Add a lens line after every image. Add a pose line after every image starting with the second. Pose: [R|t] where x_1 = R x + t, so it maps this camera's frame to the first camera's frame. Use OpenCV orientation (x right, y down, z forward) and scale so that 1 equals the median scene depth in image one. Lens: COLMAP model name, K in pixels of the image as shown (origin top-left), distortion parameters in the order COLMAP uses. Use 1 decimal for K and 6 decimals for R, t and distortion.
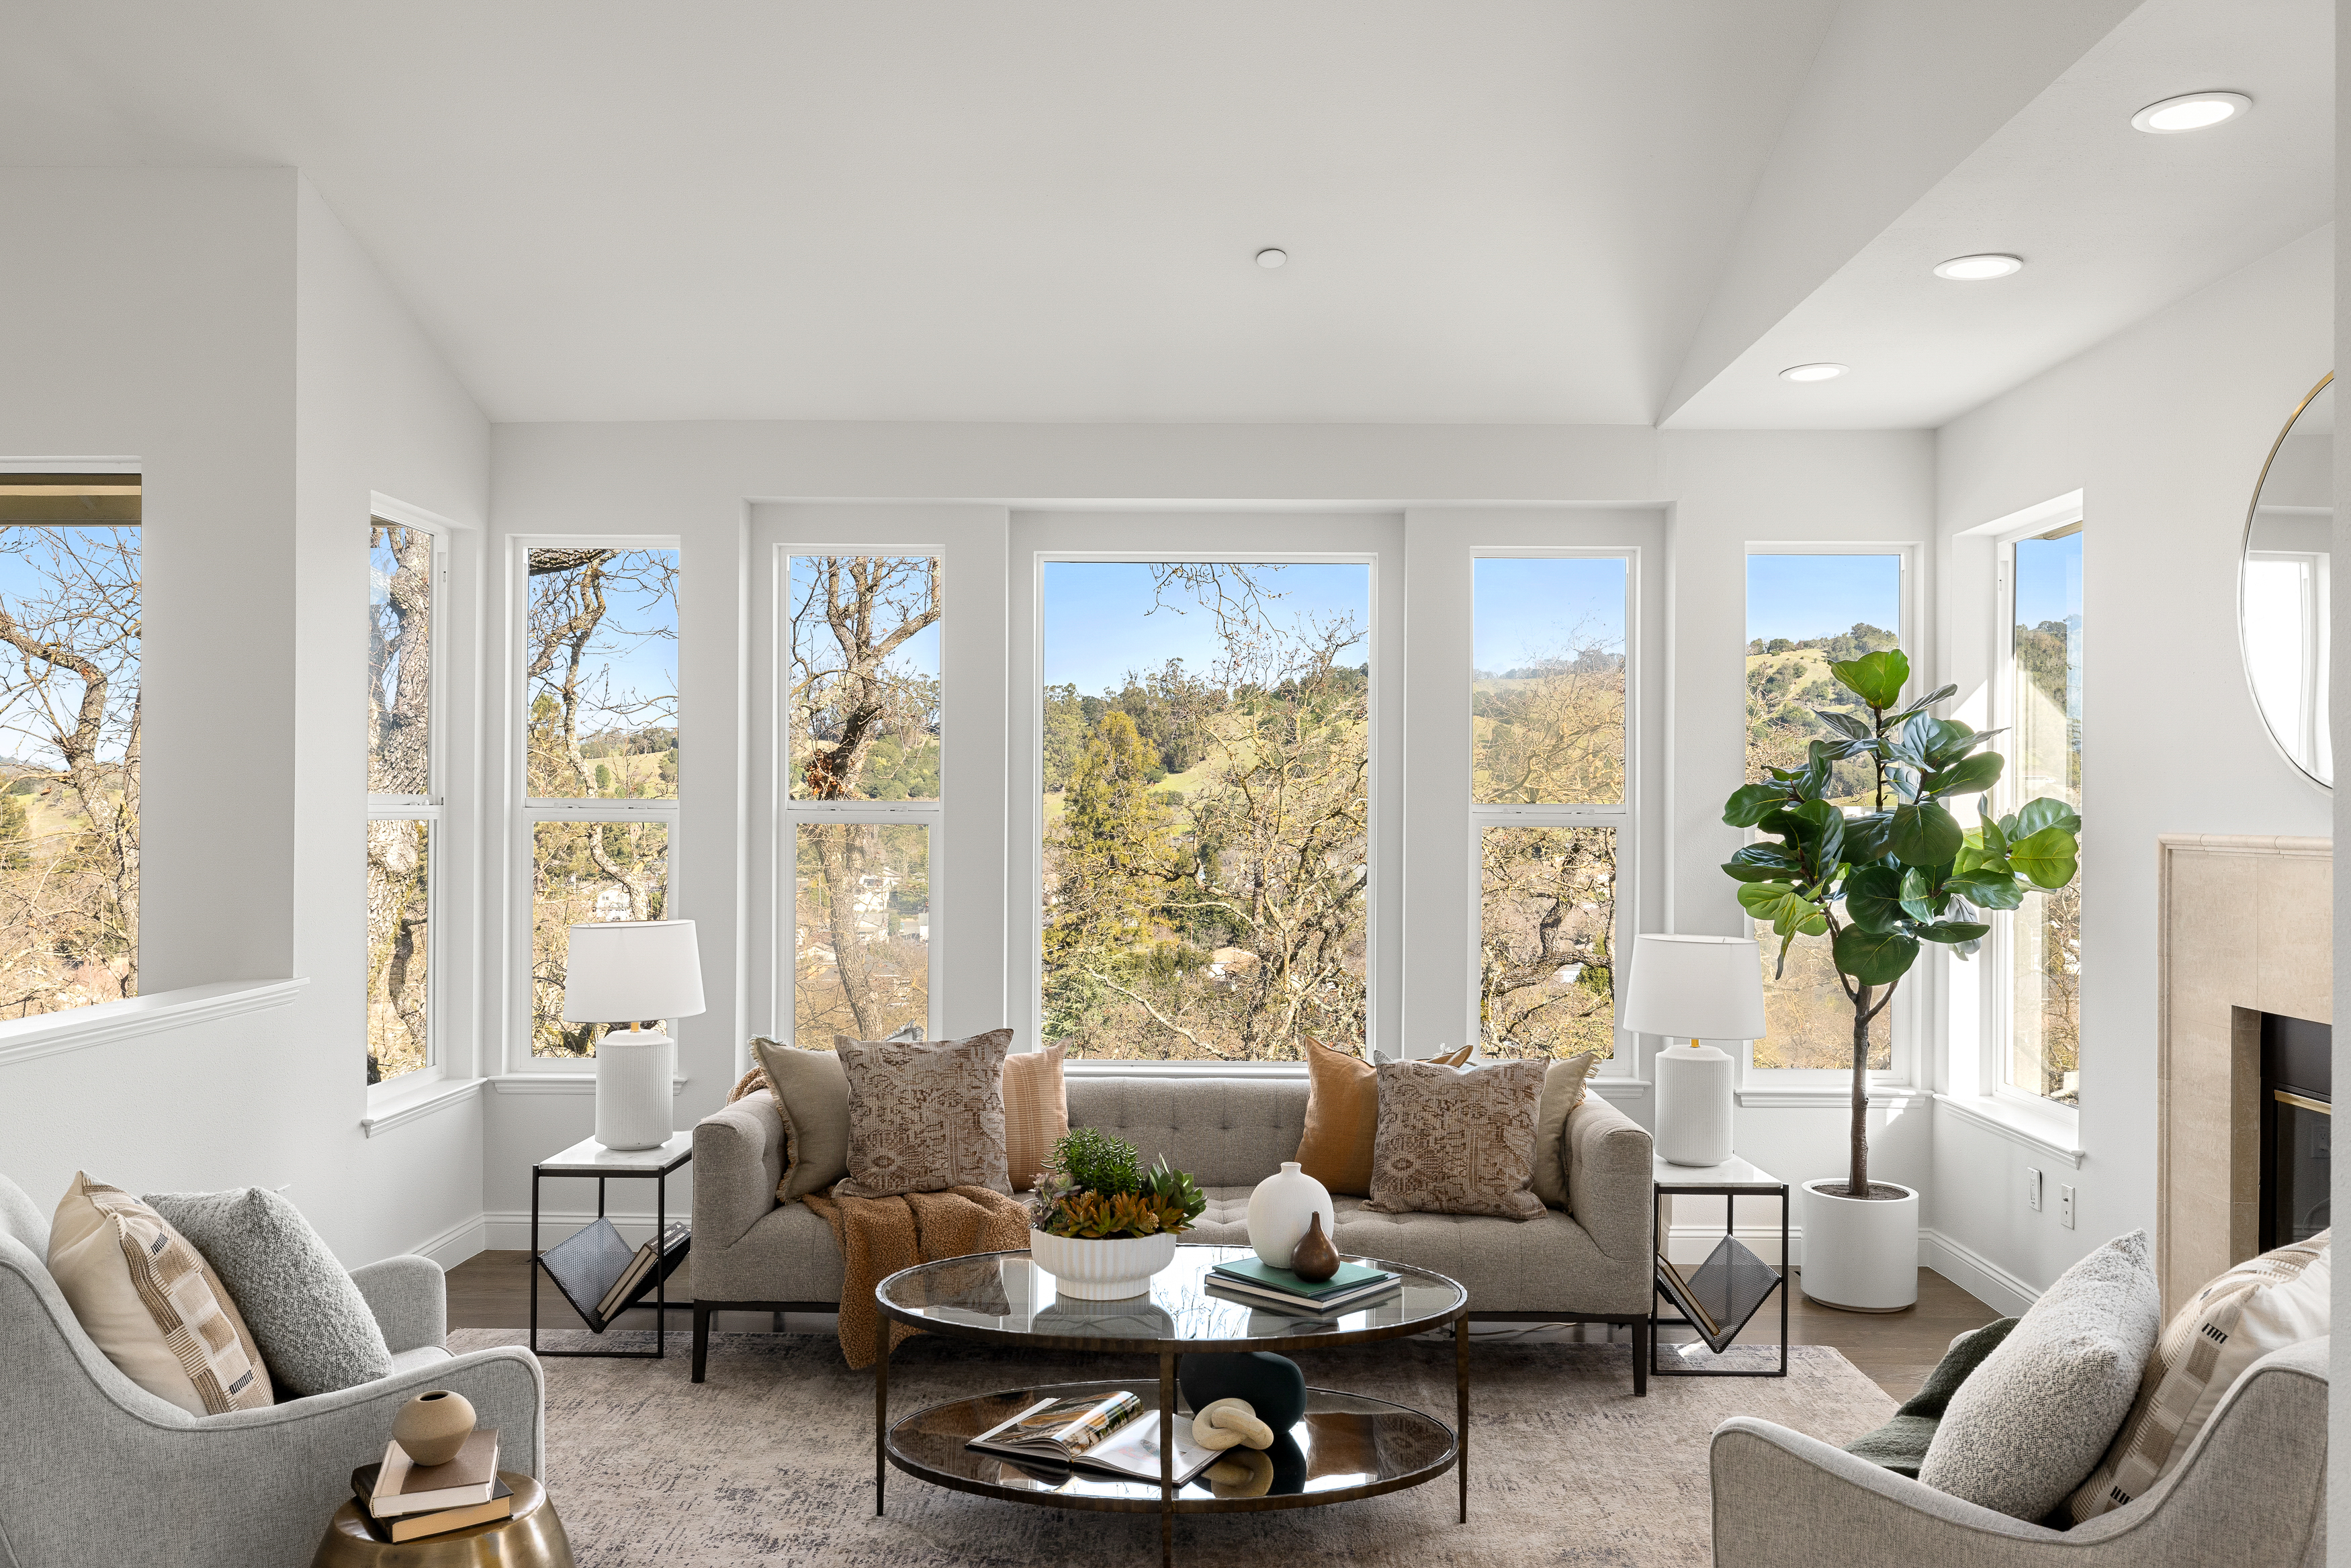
lens RADIAL K [[1829.9, 0, 1166.1], [0, 1829.9, 788.4], [0, 0, 1]] dist [-0.001989, 0.007032]
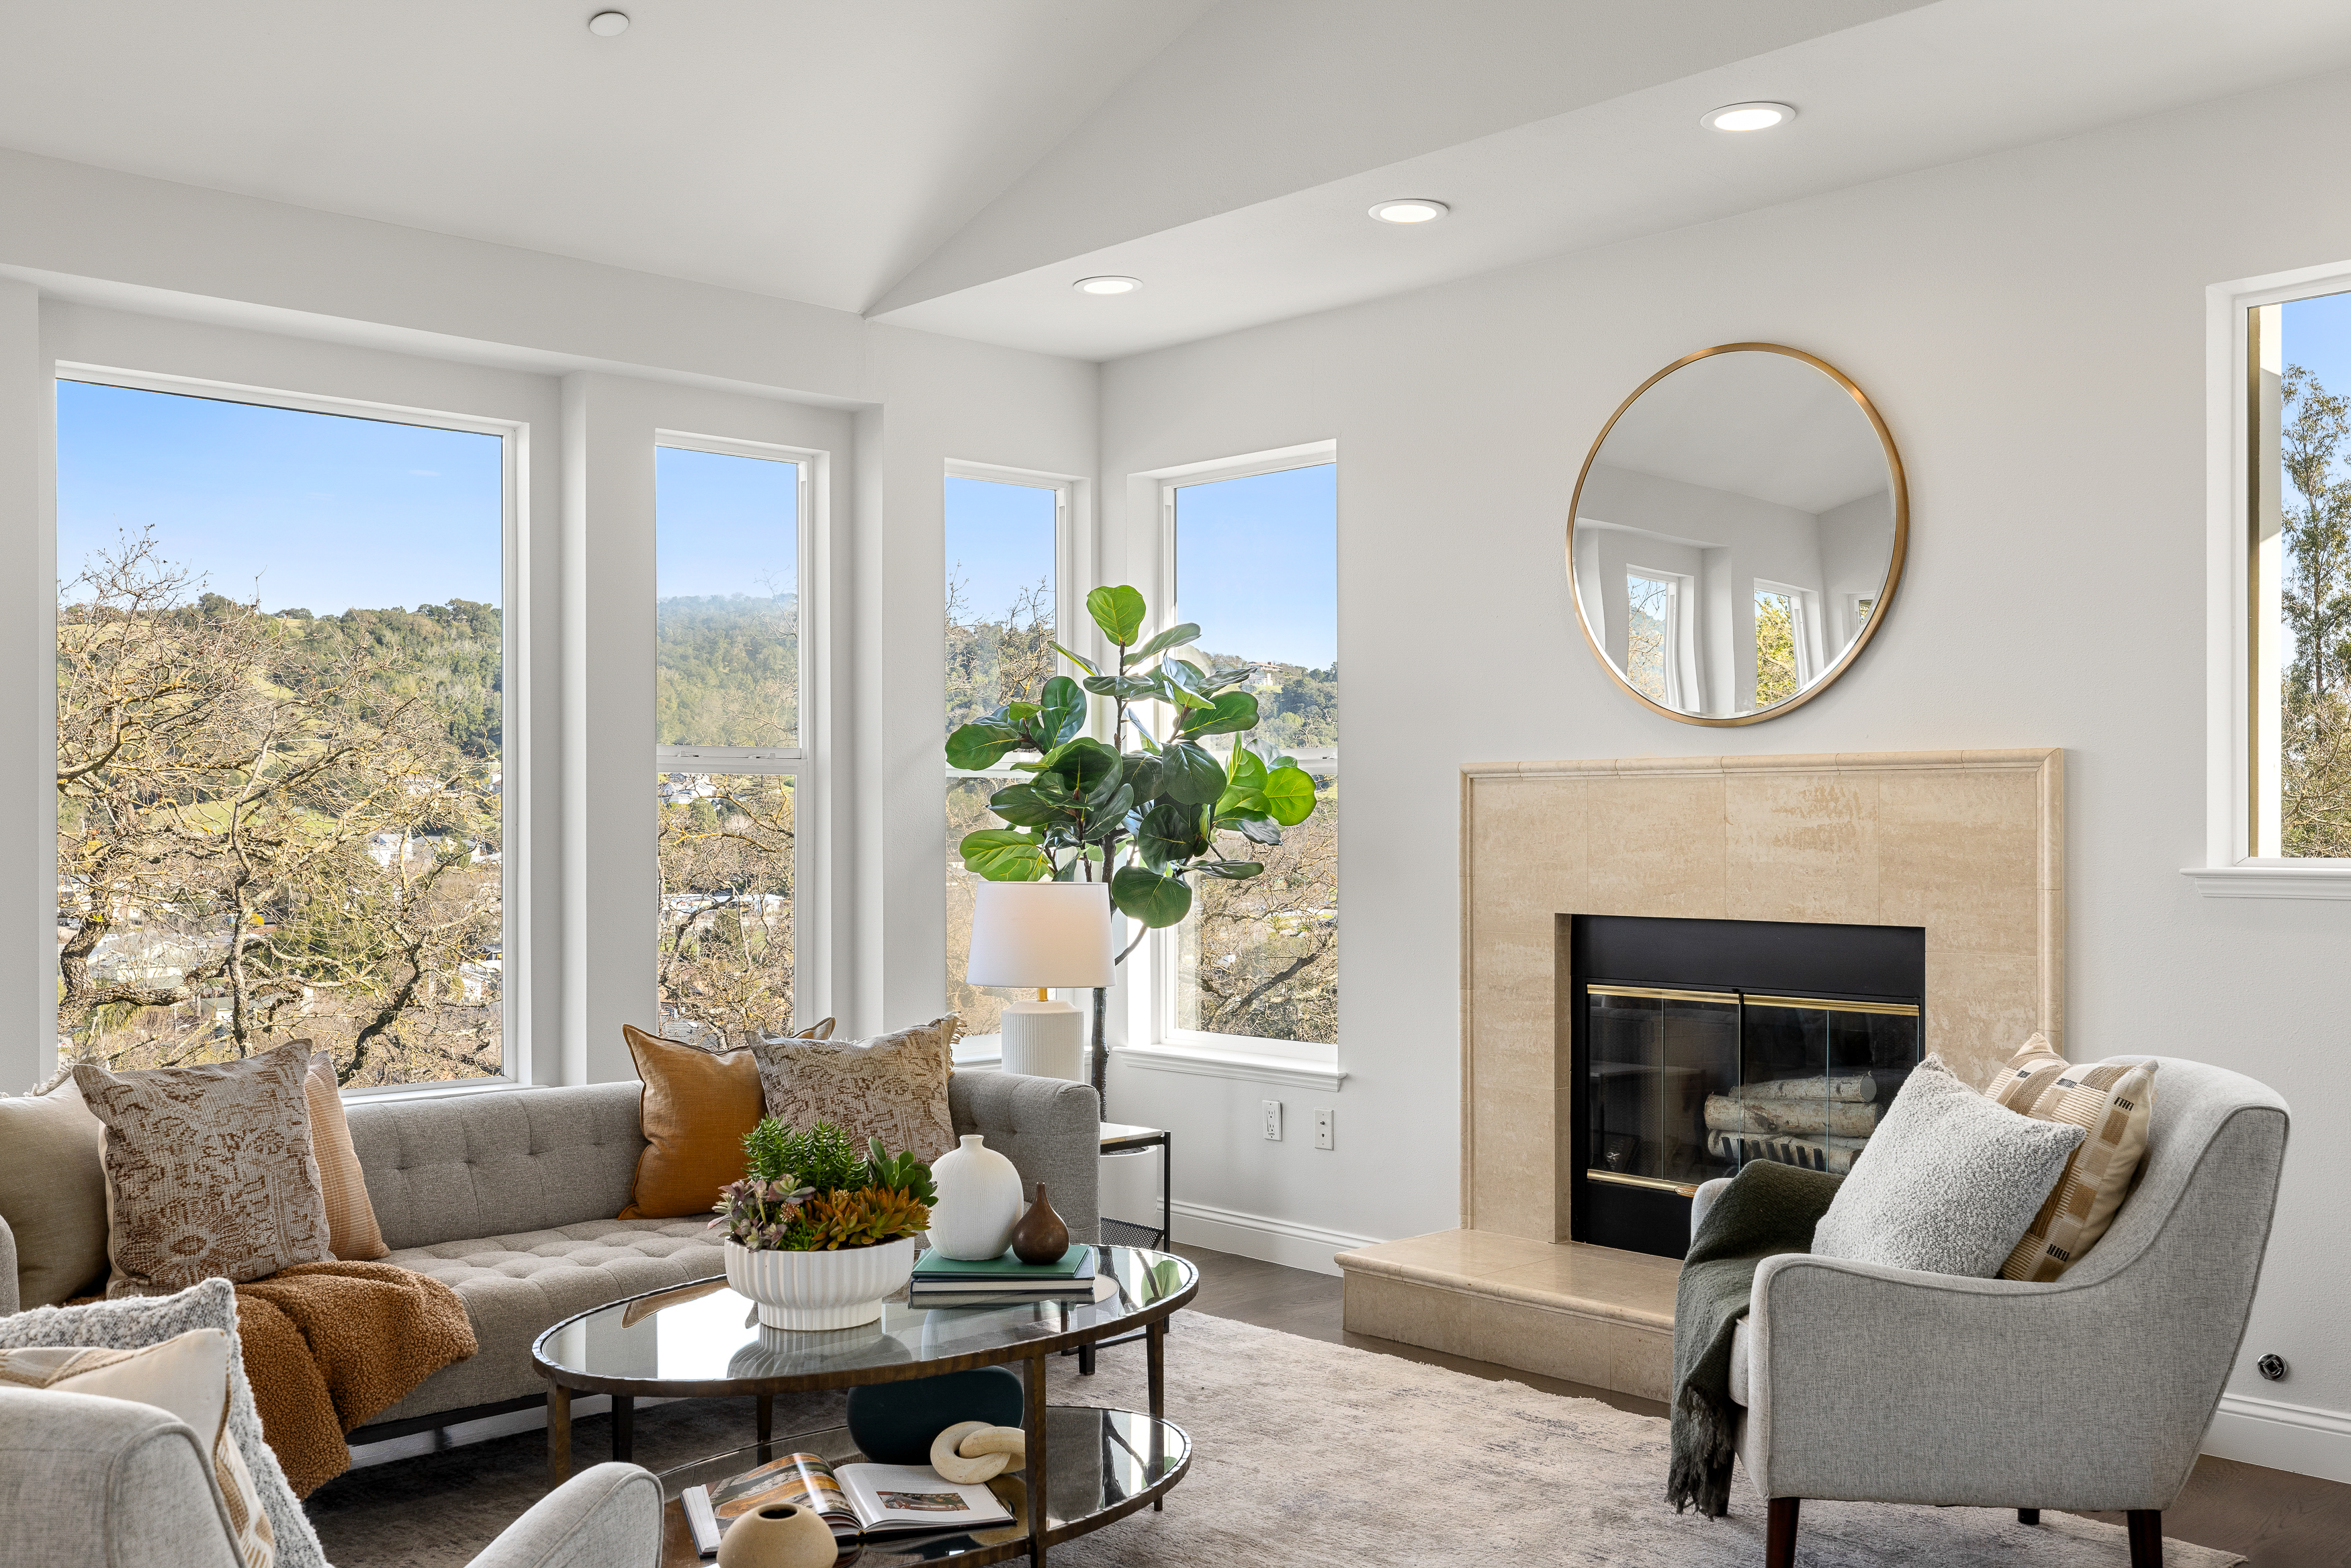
lens RADIAL K [[2195.4, 0, 1163.5], [0, 2195.4, 804.0], [0, 0, 1]] dist [0.010572, 0.000000]
pose [[0.717197, -0.003631, 0.696861, -0.456405], [0.000569, 0.999989, 0.004626, 0.039720], [-0.696870, -0.002921, 0.717191, 0.177937]]
